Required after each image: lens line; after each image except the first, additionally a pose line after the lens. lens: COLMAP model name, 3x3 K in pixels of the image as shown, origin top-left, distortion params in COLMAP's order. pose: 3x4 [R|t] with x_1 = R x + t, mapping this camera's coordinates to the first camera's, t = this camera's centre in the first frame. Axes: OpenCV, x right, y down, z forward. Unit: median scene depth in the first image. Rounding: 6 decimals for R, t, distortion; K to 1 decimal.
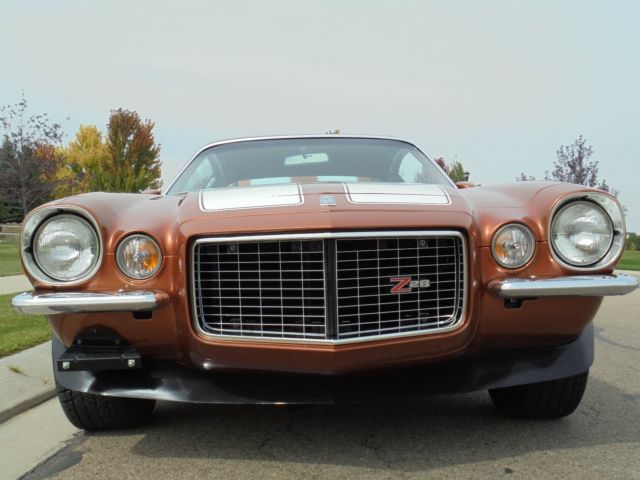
lens RADIAL K [[691.4, 0, 317.2], [0, 691.4, 266.2], [0, 0, 1]] dist [-0.047090, 0.063666]
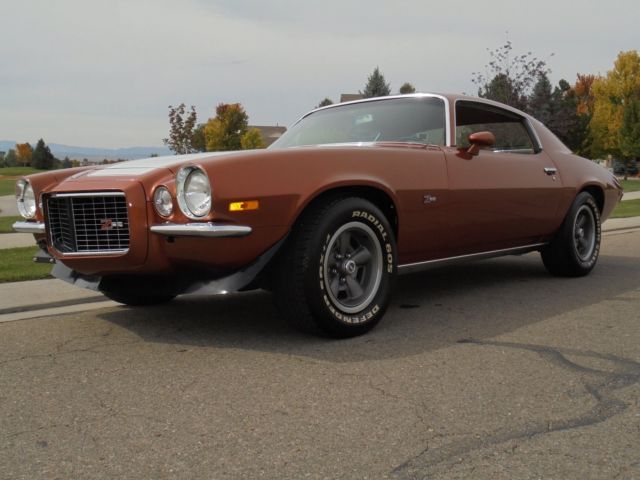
lens RADIAL K [[691.4, 0, 317.2], [0, 691.4, 266.2], [0, 0, 1]] dist [-0.047090, 0.063666]
pose [[0.730727, 0.080155, -0.677947, 1.584726], [-0.014659, 0.994696, 0.101805, -0.048137], [0.682512, -0.064453, 0.728027, 0.121034]]
